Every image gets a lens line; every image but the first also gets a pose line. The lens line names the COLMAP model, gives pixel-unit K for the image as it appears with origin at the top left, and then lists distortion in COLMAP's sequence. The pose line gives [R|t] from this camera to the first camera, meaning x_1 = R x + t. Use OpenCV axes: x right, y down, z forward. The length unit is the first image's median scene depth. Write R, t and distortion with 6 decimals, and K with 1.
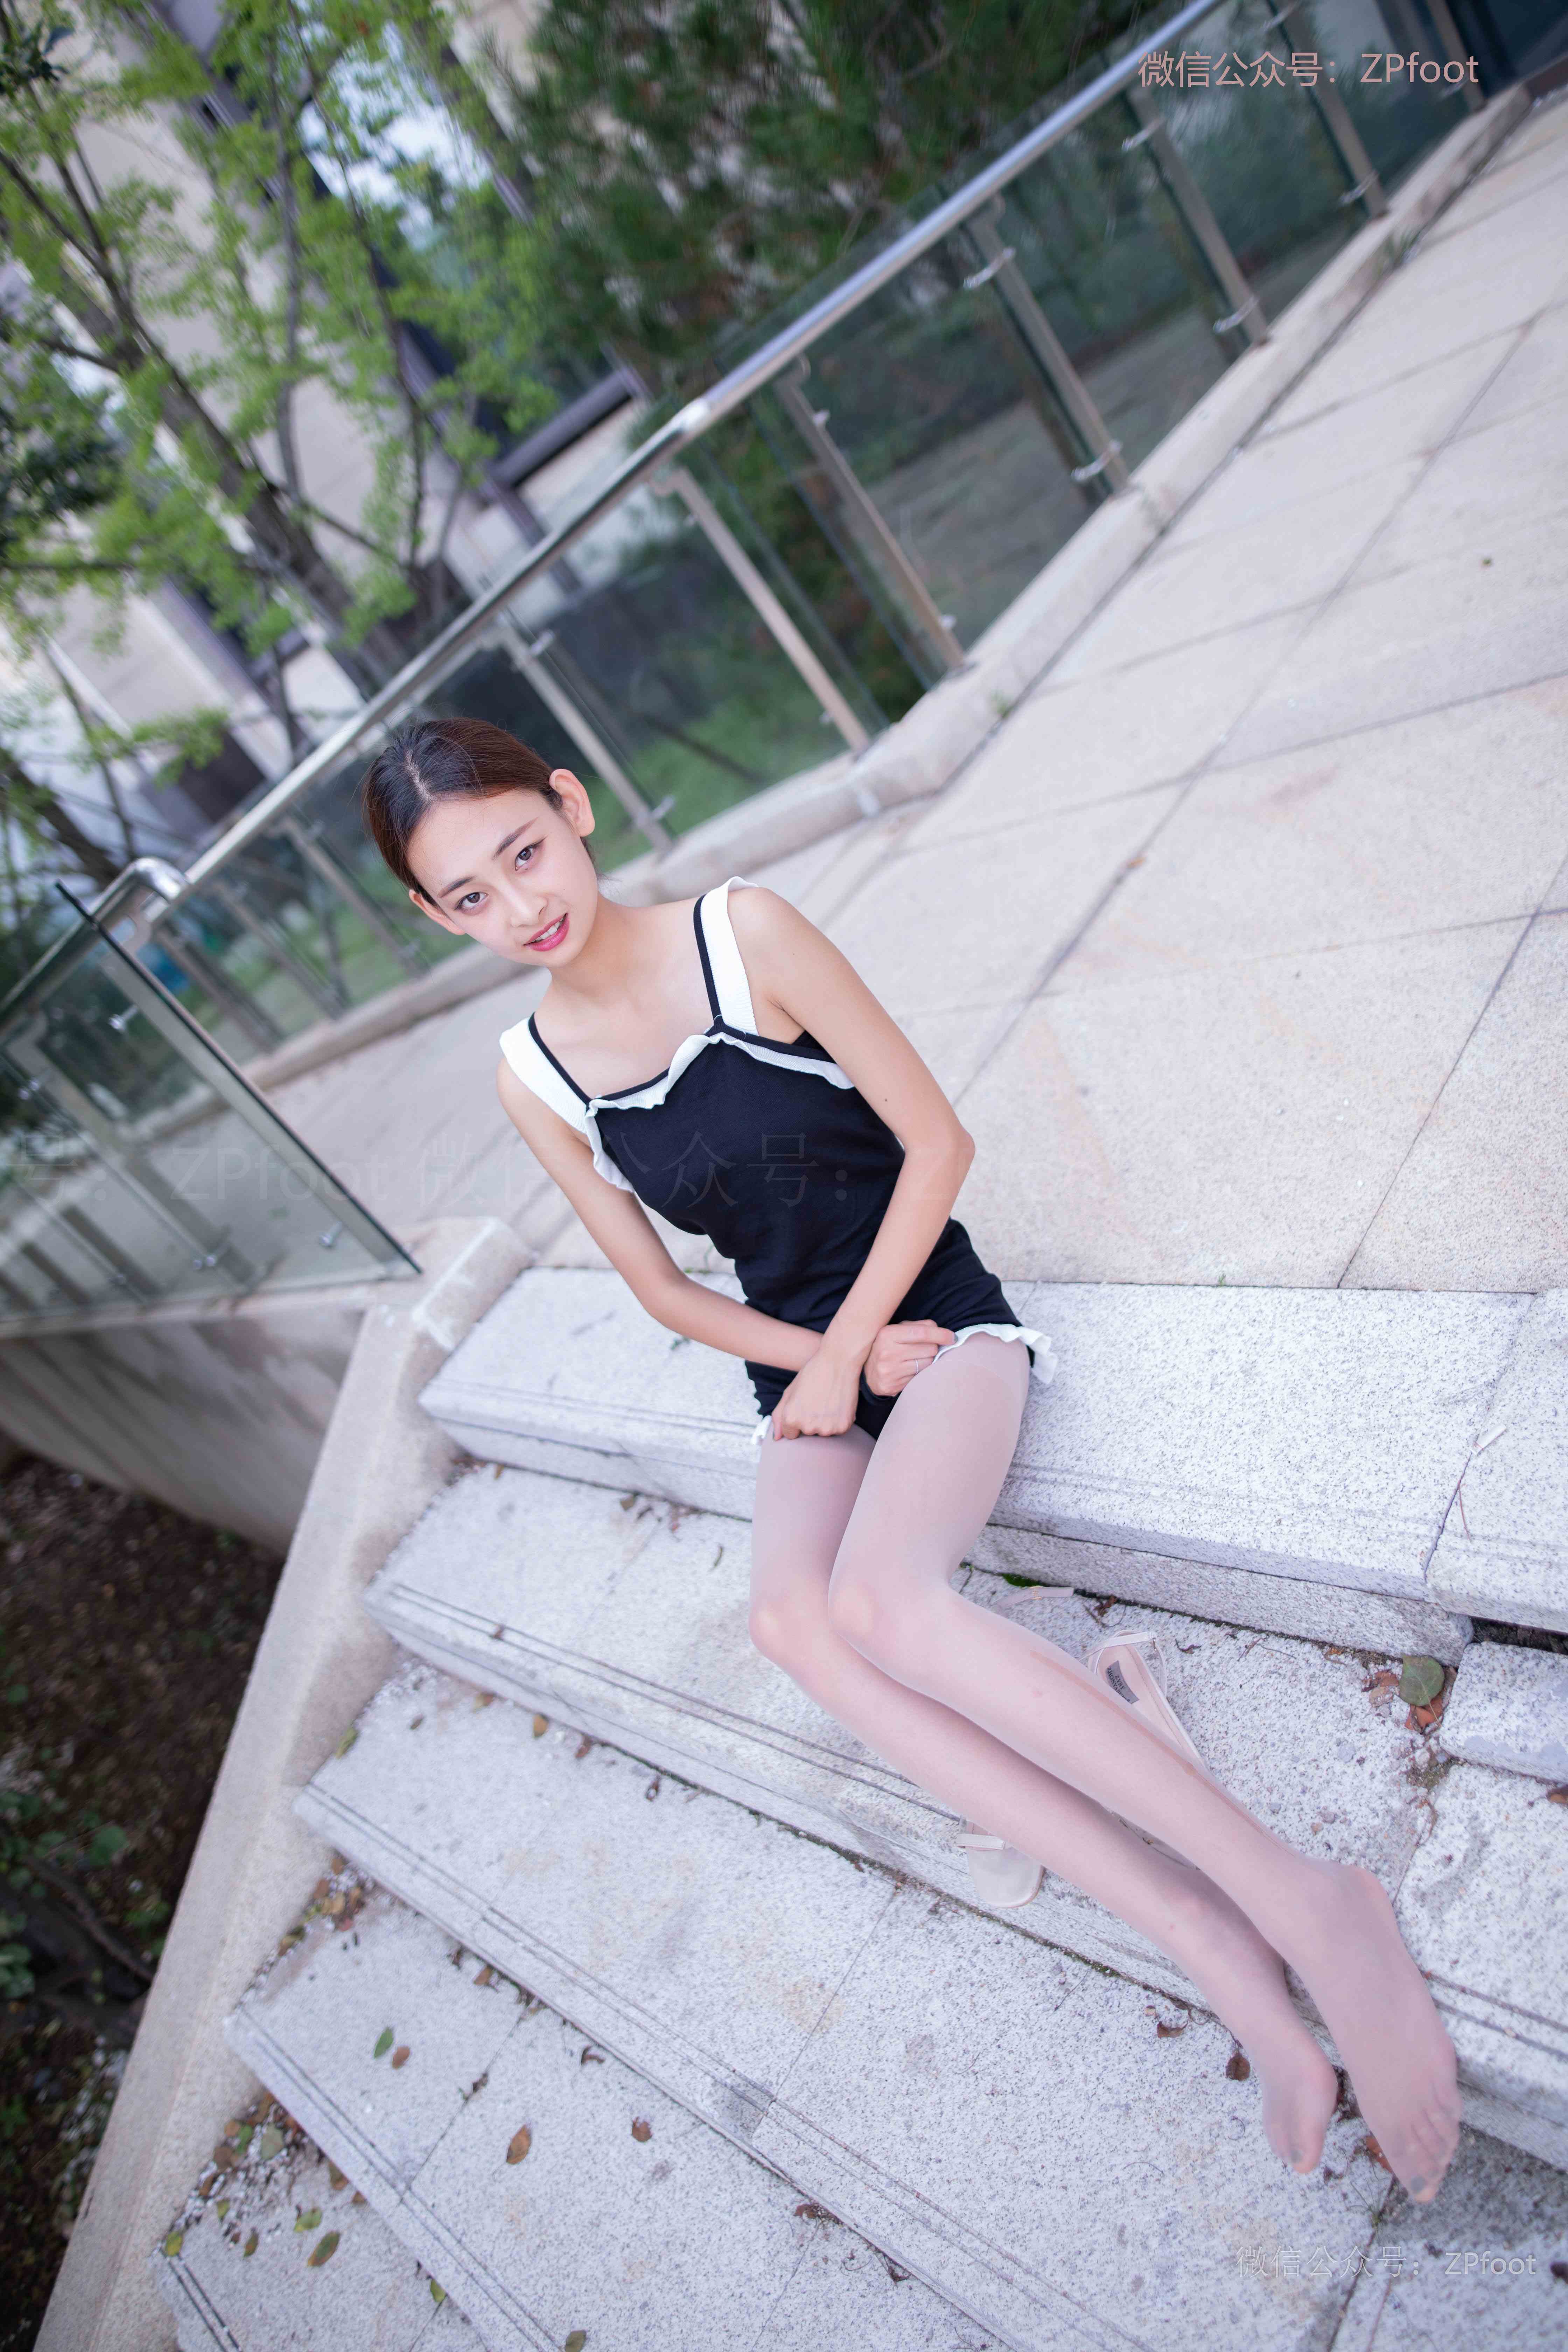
lens RADIAL K [[1624.6, 0, 795.4], [0, 1624.6, 1172.9], [0, 0, 1]] dist [-0.052804, 0.046015]
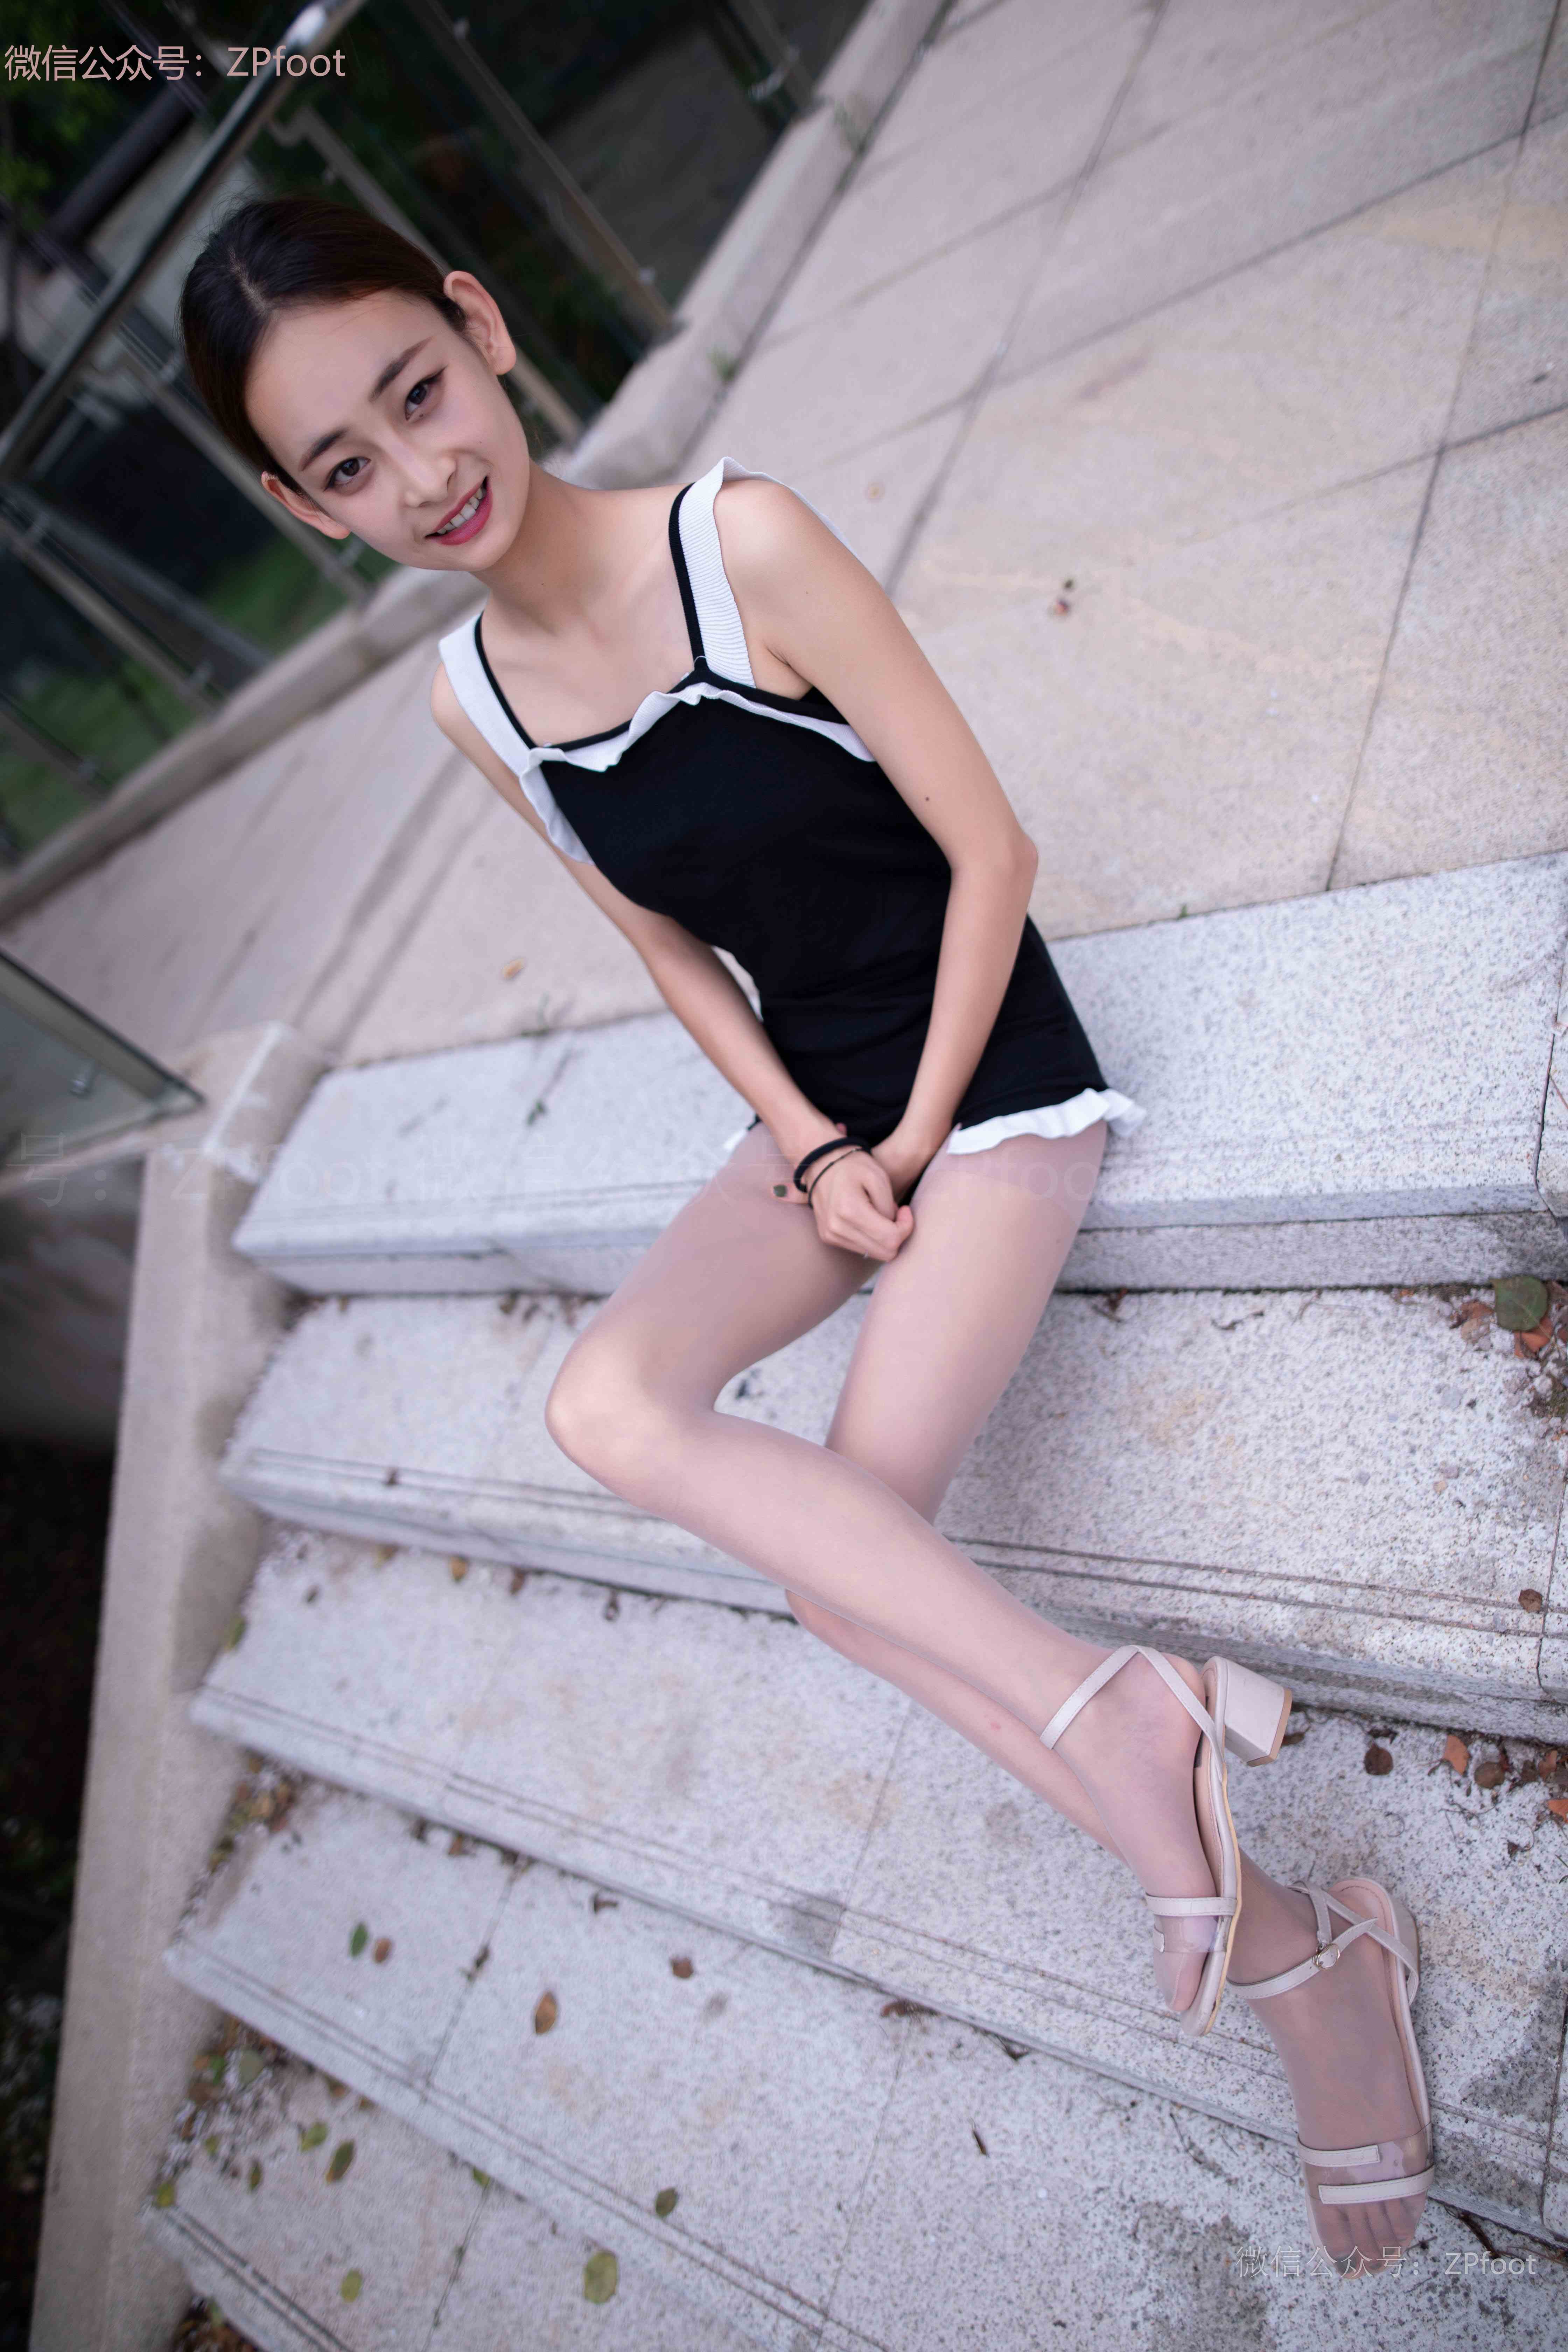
lens RADIAL K [[1633.8, 0, 786.1], [0, 1633.8, 1171.5], [0, 0, 1]] dist [-0.058733, 0.054968]
pose [[0.973502, -0.184160, 0.135570, -0.081976], [0.164637, 0.975873, 0.143412, 0.039874], [-0.158710, -0.117292, 0.980333, 0.155135]]
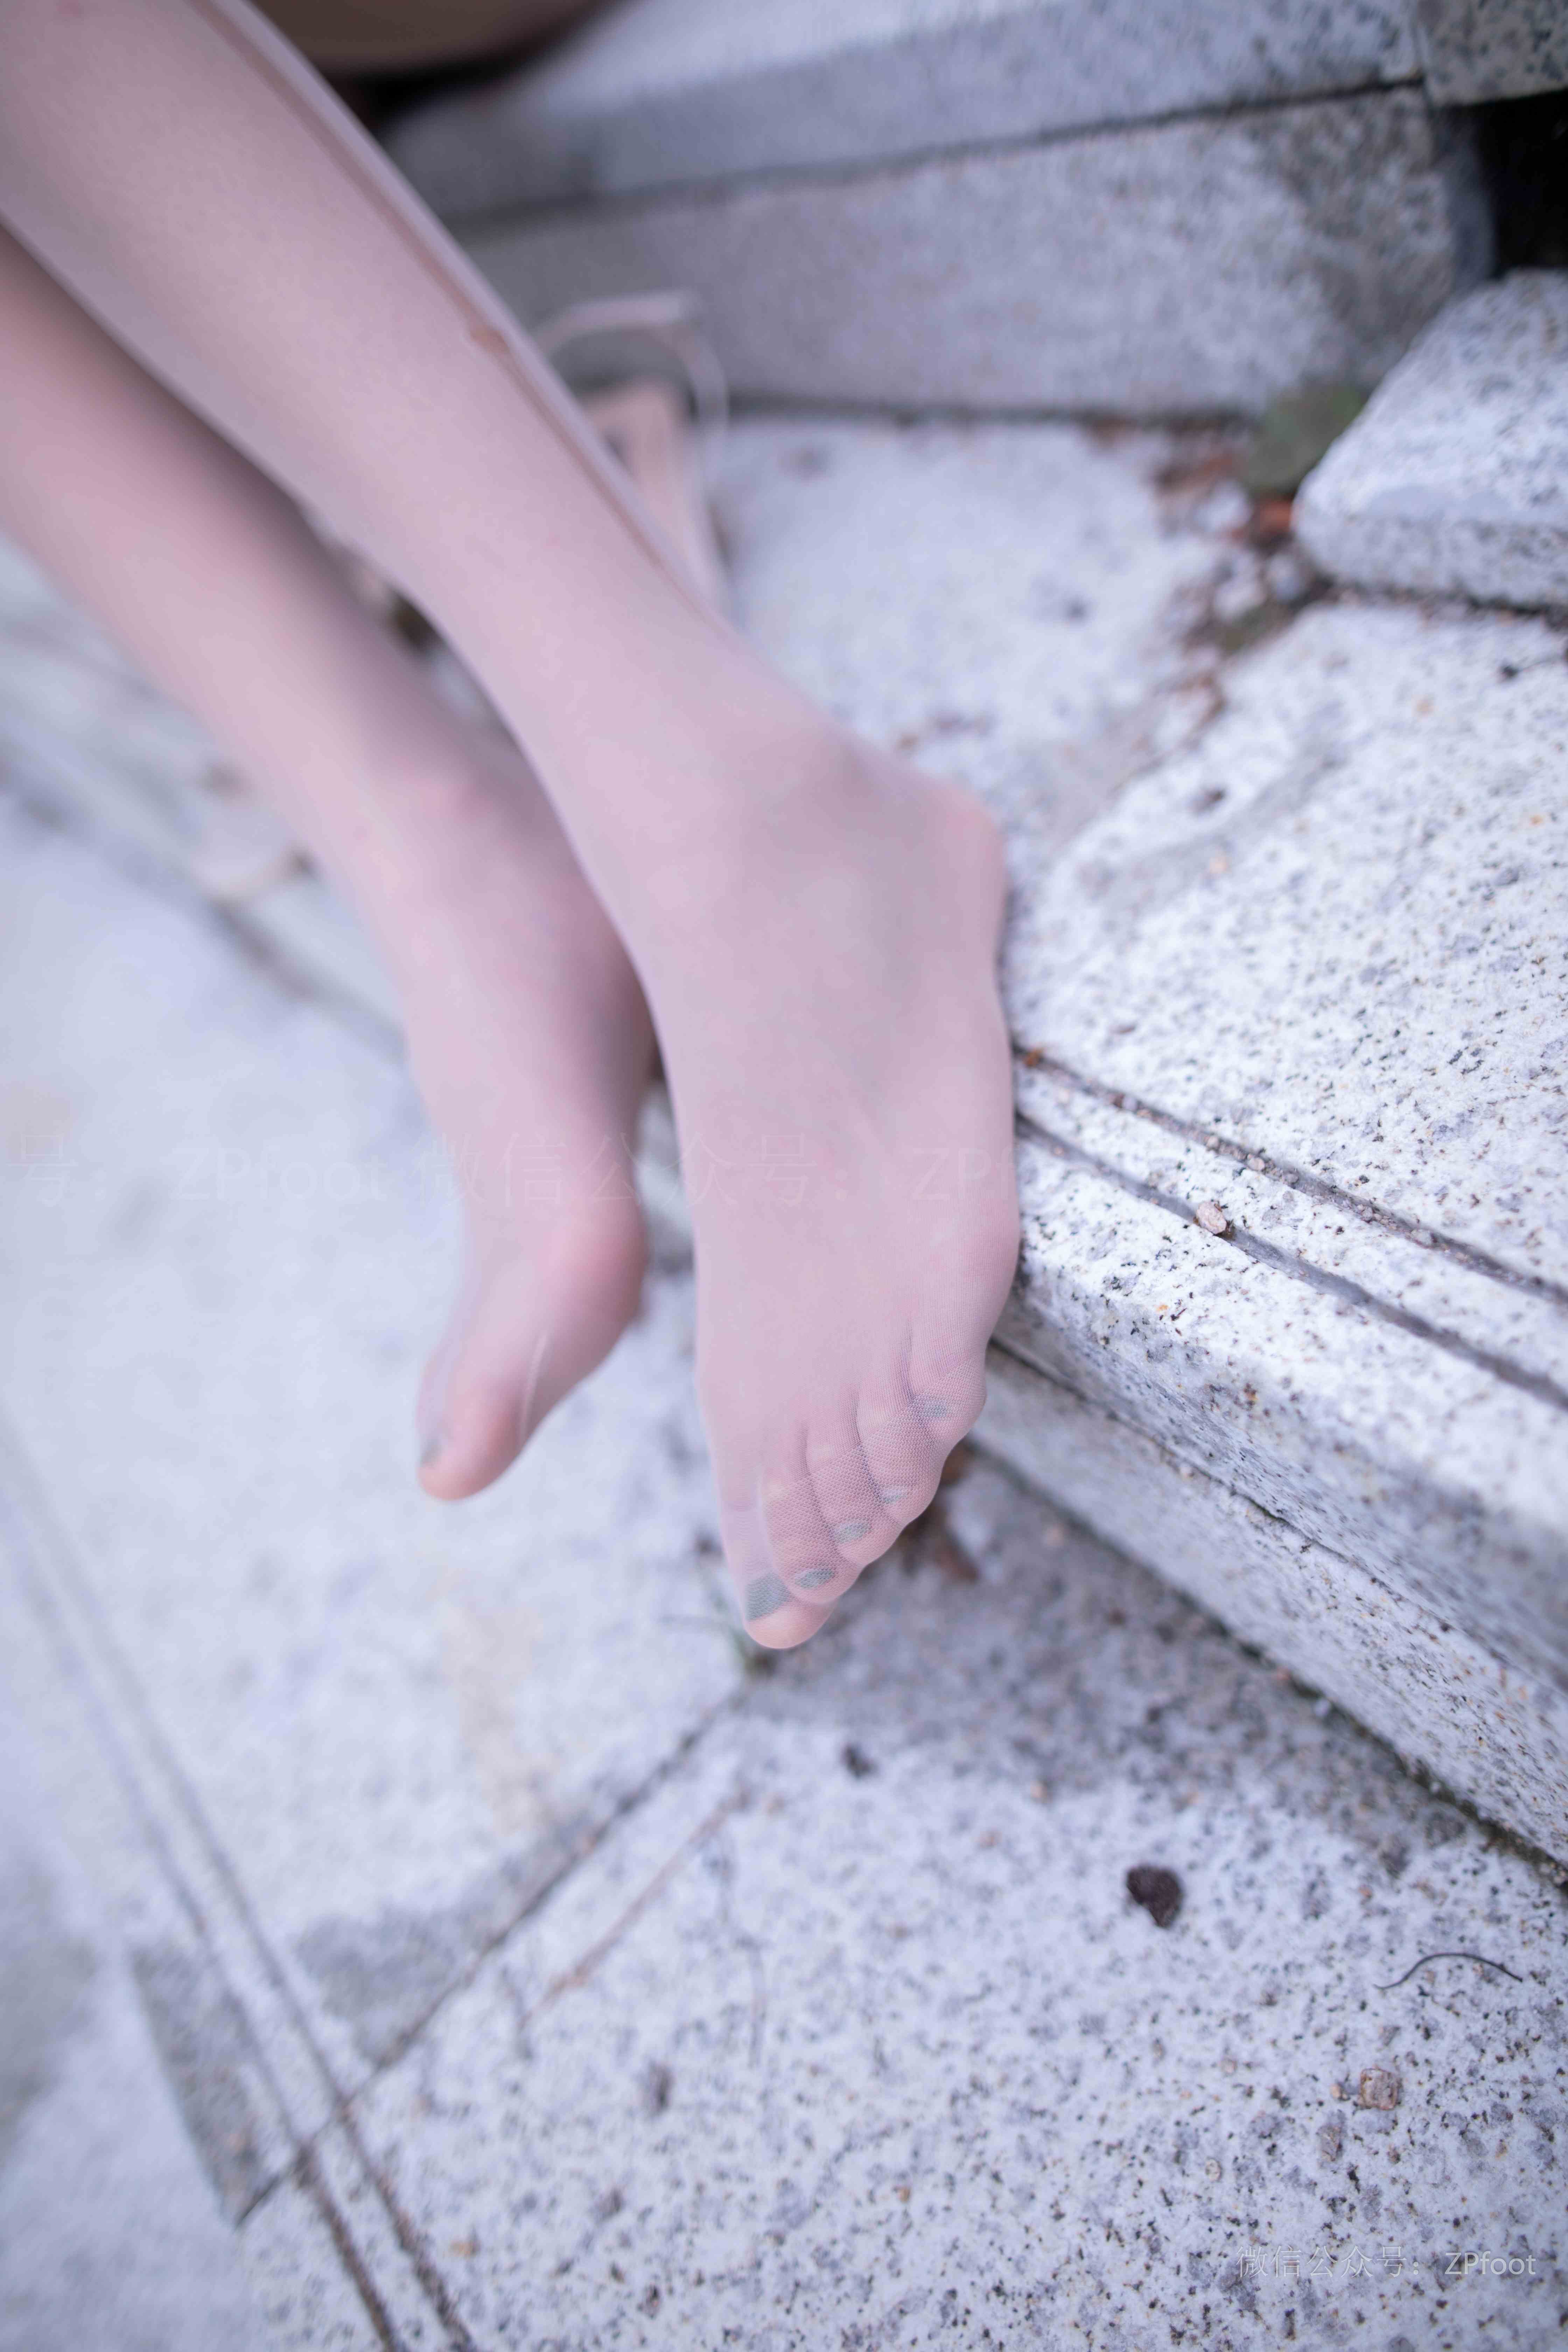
lens RADIAL K [[1661.9, 0, 787.2], [0, 1661.9, 1164.4], [0, 0, 1]] dist [-0.054101, 0.047797]
pose [[0.979020, 0.202111, 0.025914, 0.225897], [-0.199320, 0.923462, 0.327857, 0.278104], [0.042333, -0.326143, 0.944372, 0.447921]]
